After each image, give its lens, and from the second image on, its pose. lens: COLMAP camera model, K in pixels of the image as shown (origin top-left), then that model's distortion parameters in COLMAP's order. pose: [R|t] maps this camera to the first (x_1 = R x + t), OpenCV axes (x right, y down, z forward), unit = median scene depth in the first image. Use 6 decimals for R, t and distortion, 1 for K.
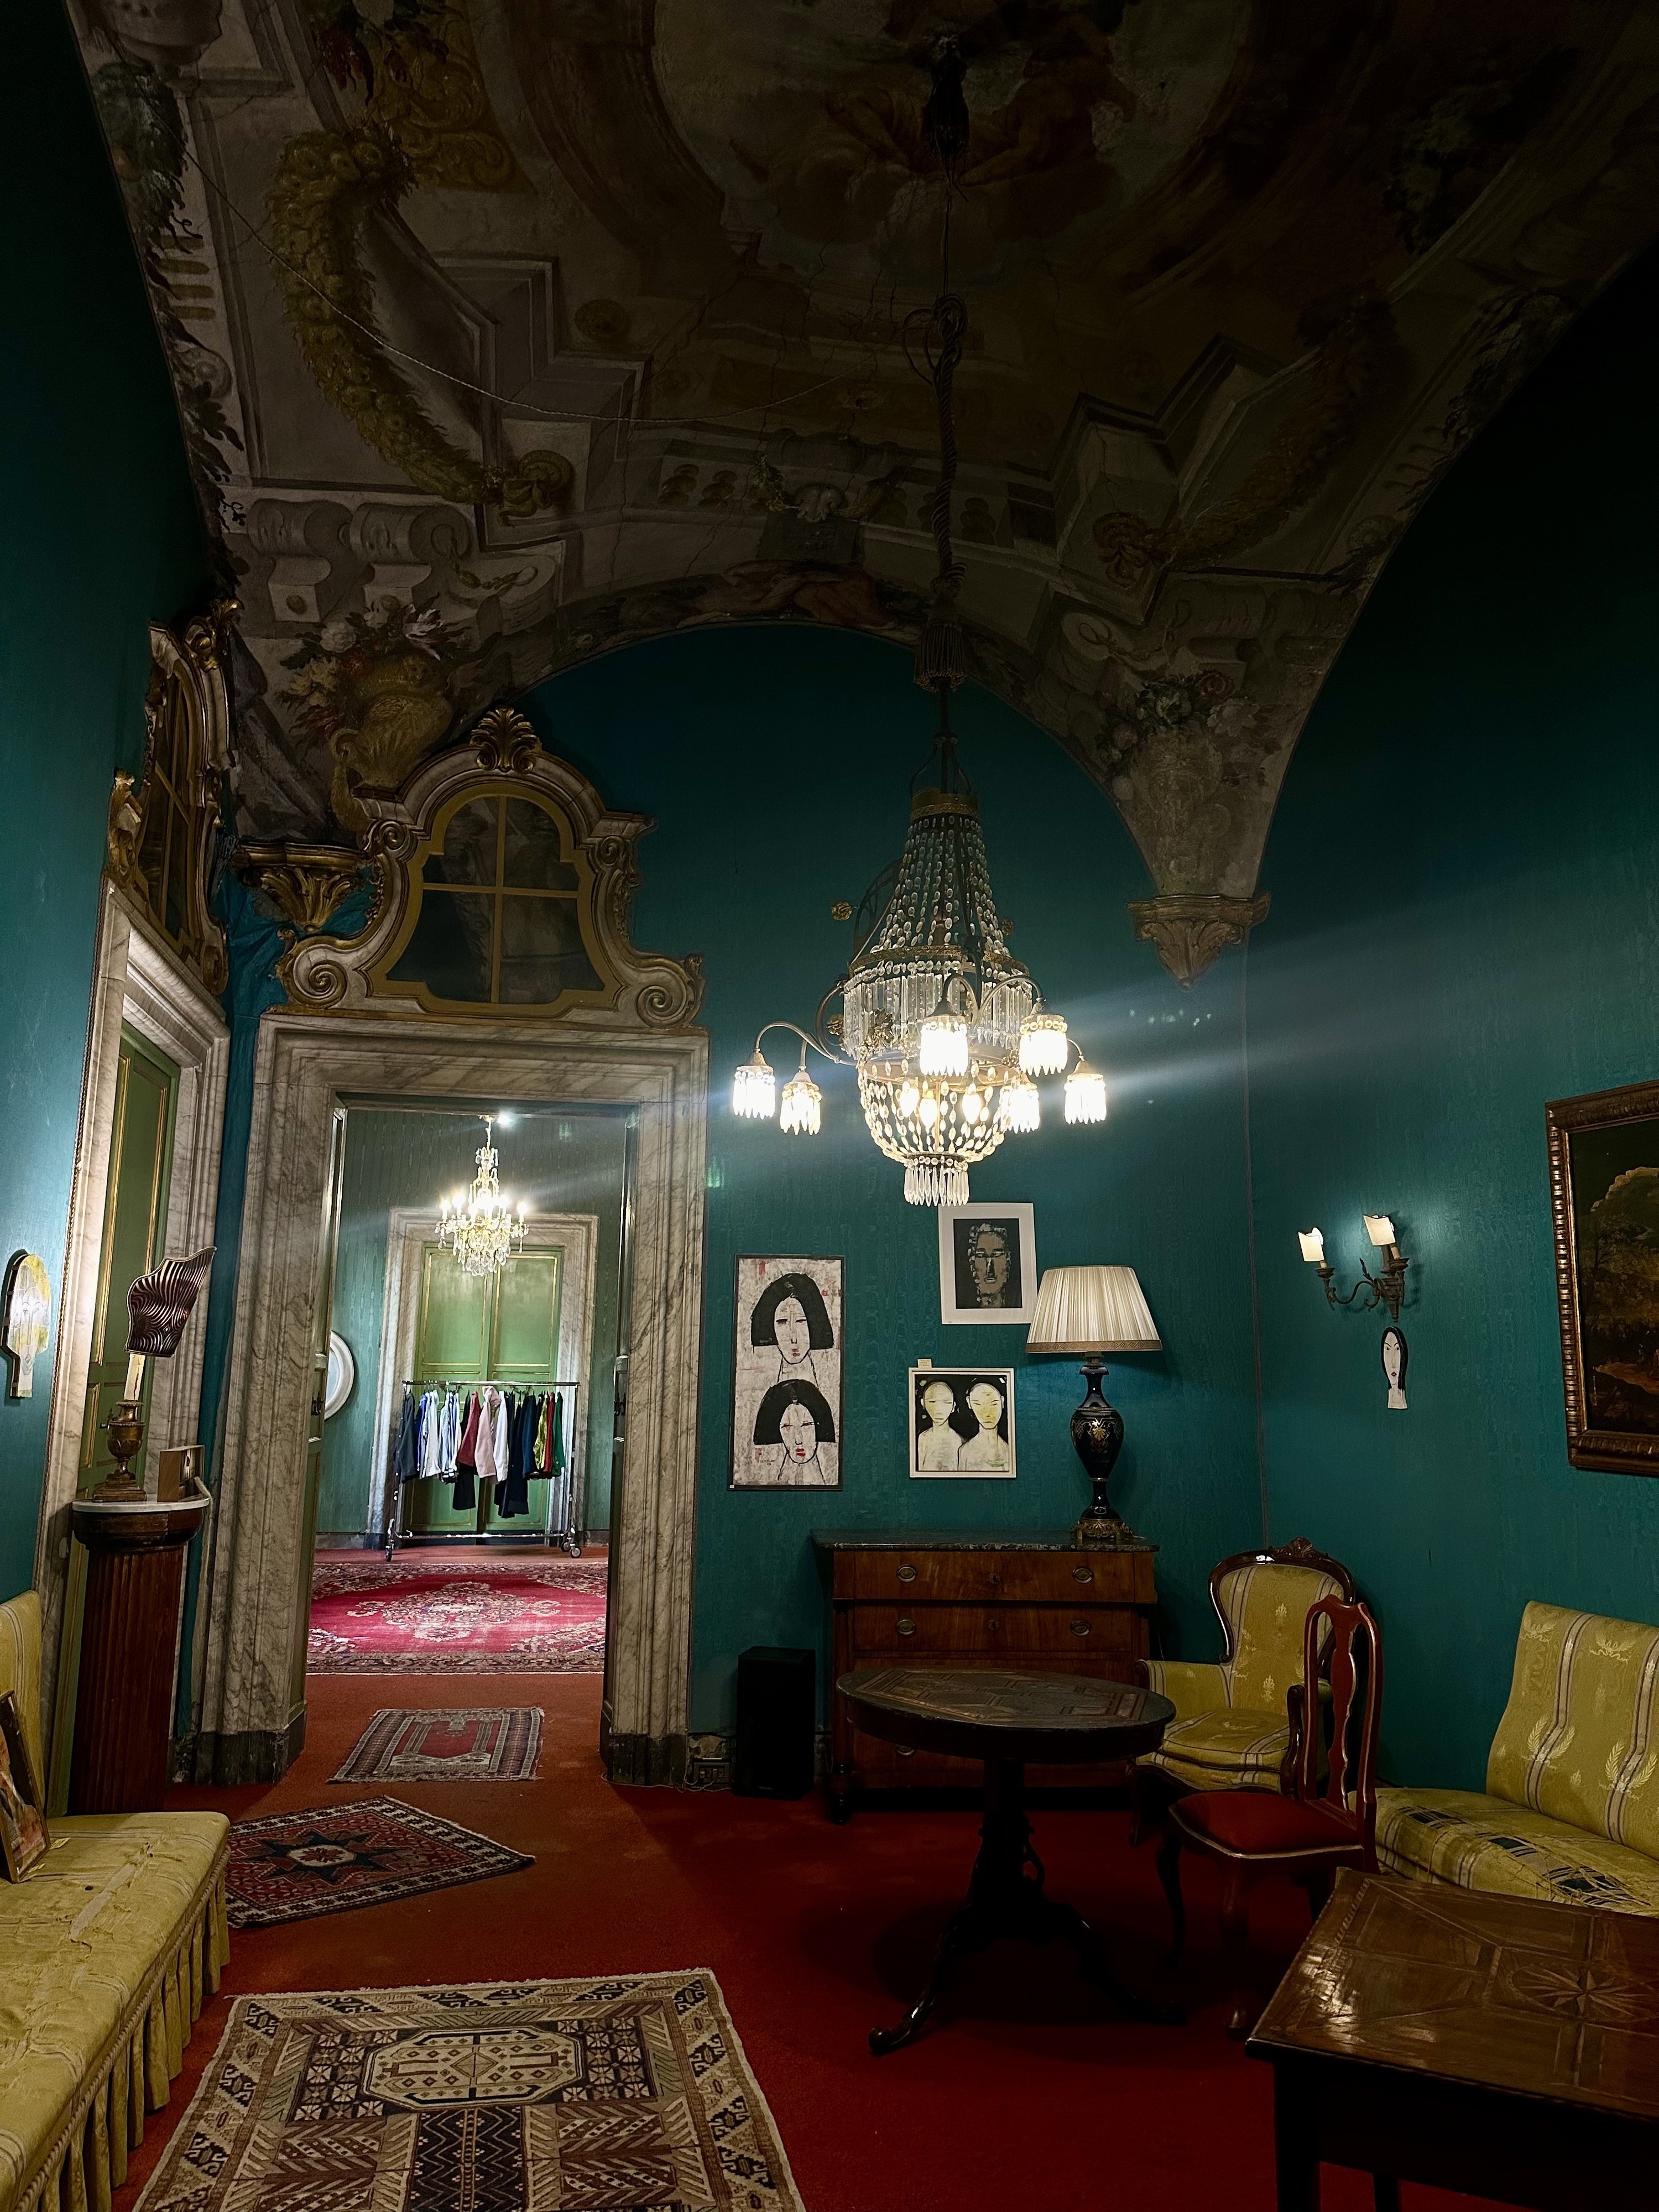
lens RADIAL K [[1538.3, 0, 825.2], [0, 1538.3, 1092.6], [0, 0, 1]] dist [0.166579, -0.311932]
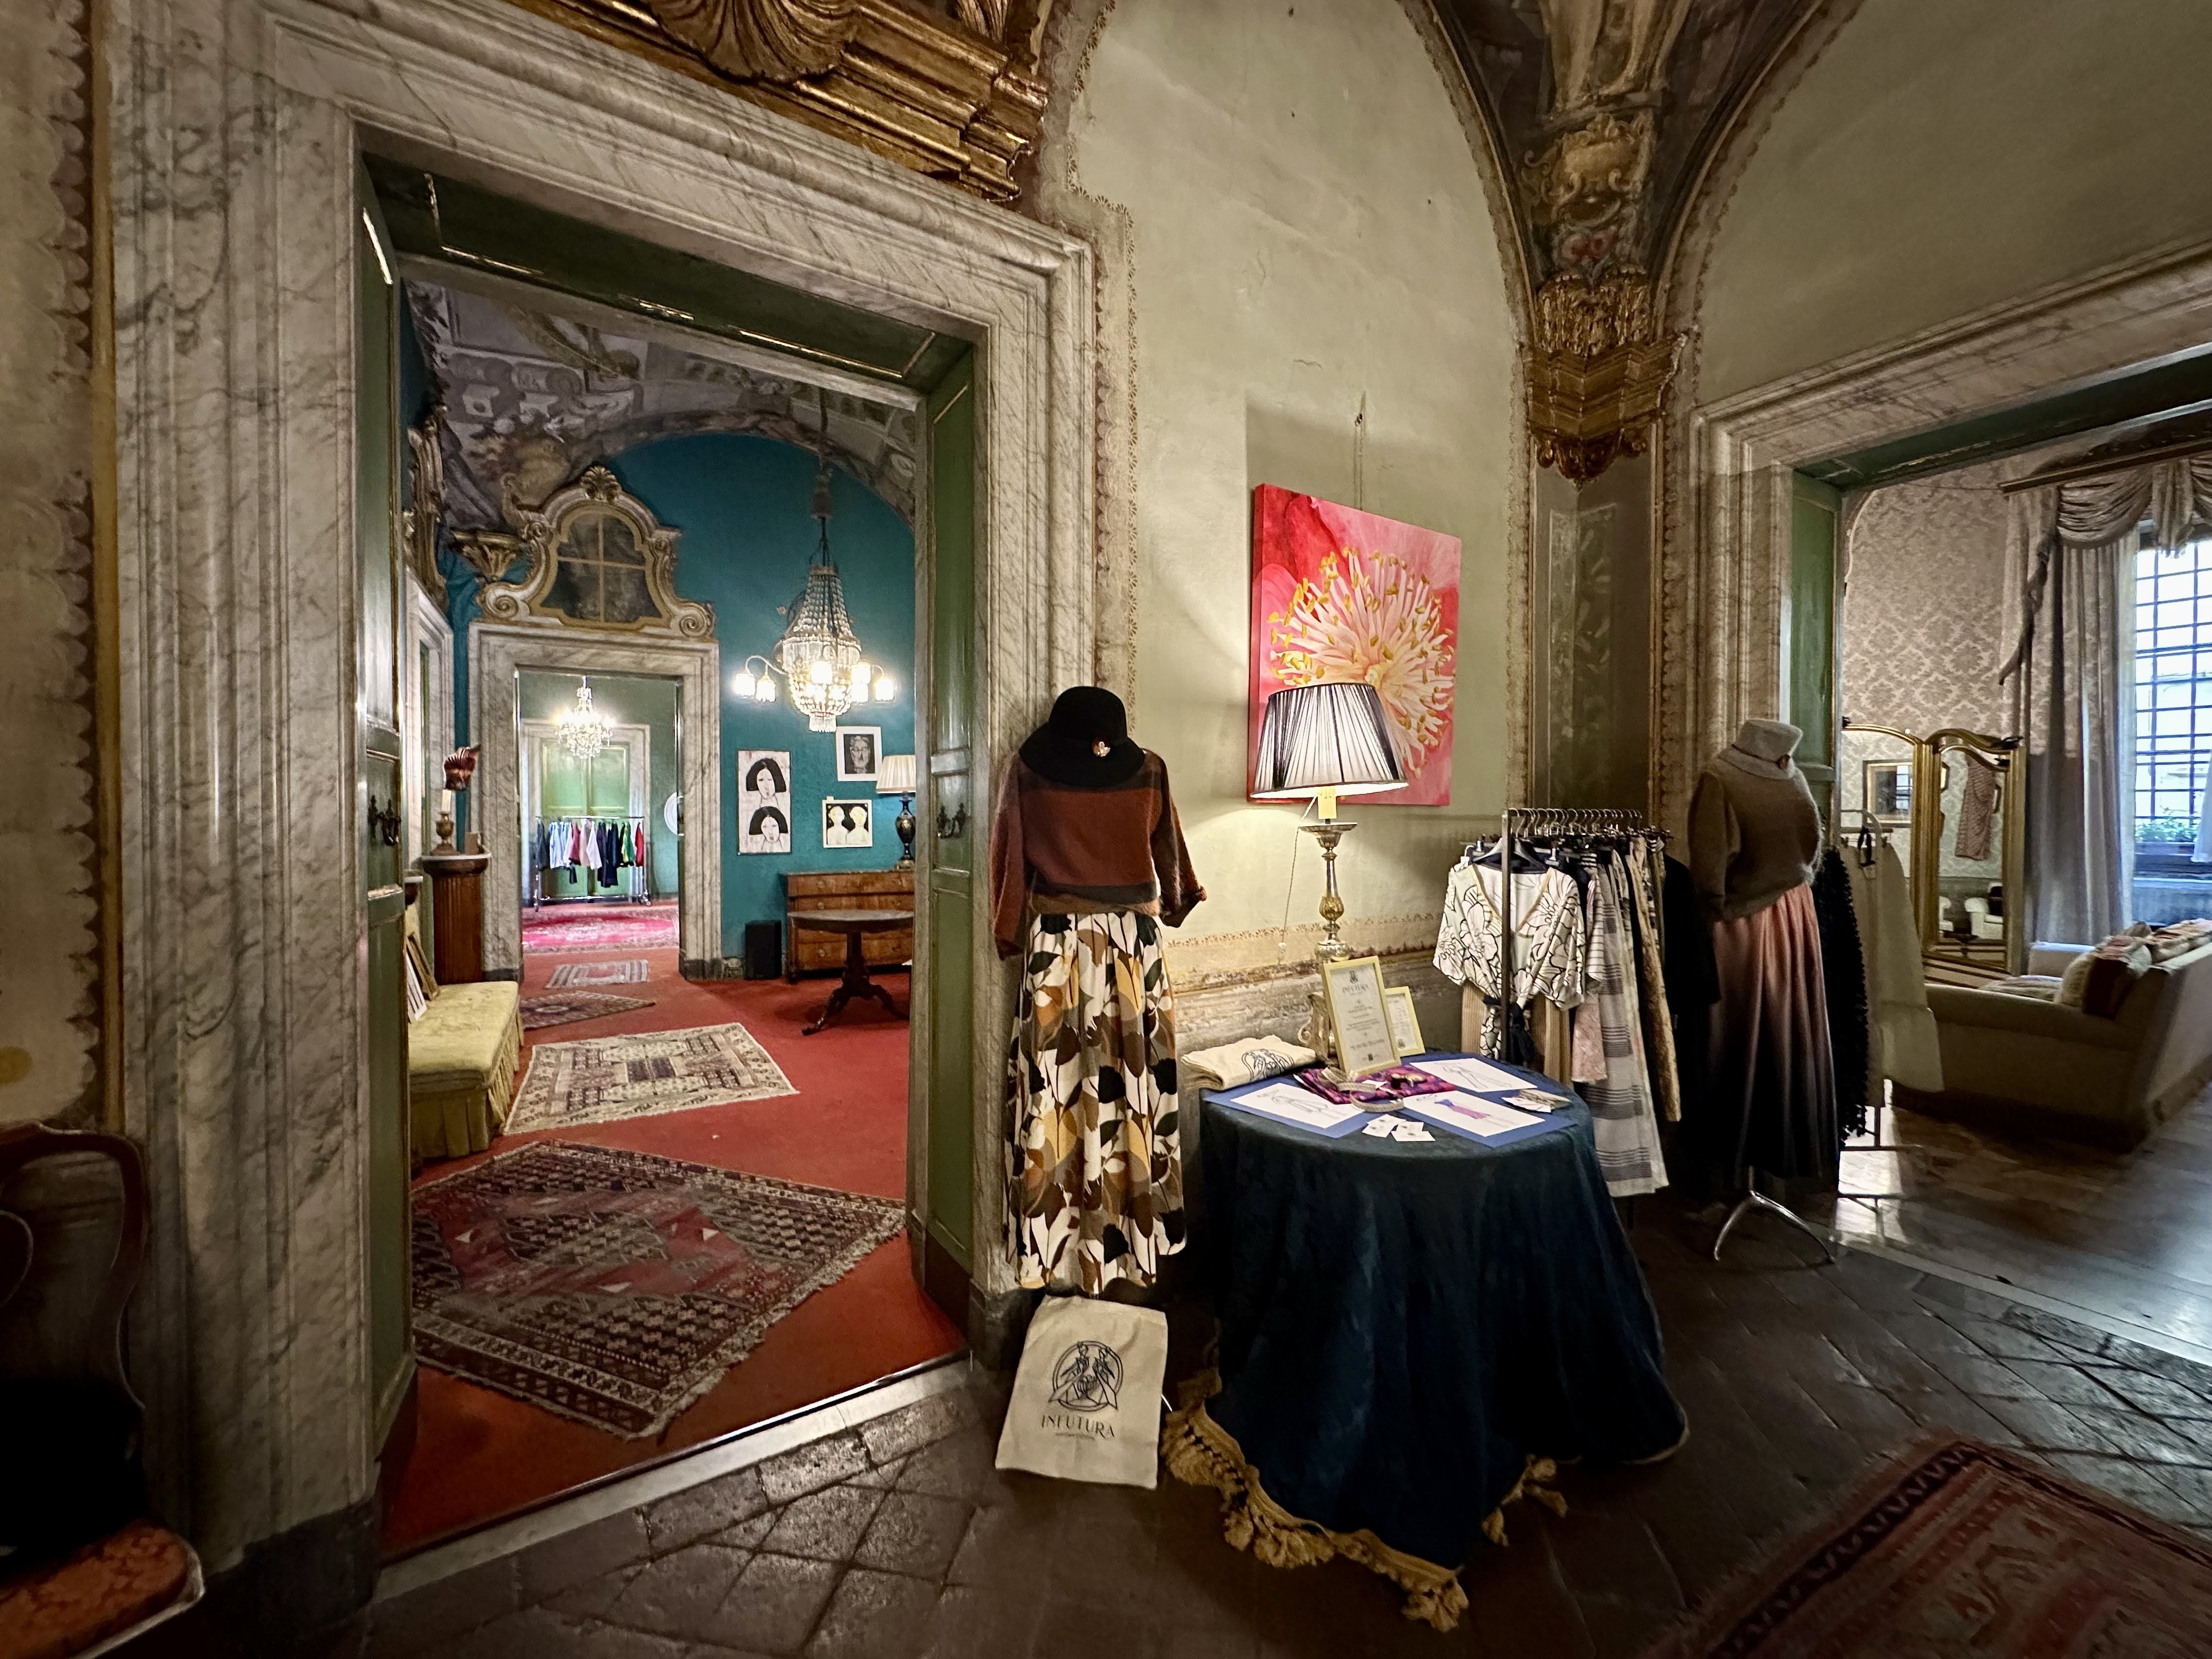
lens RADIAL K [[884.2, 0, 1107.9], [0, 884.2, 833.0], [0, 0, 1]] dist [-0.002542, 0.000335]
pose [[0.941324, -0.022233, 0.336770, 0.010967], [-0.044611, 0.980876, 0.189450, -0.036330], [-0.334542, -0.193358, 0.922331, -0.328722]]
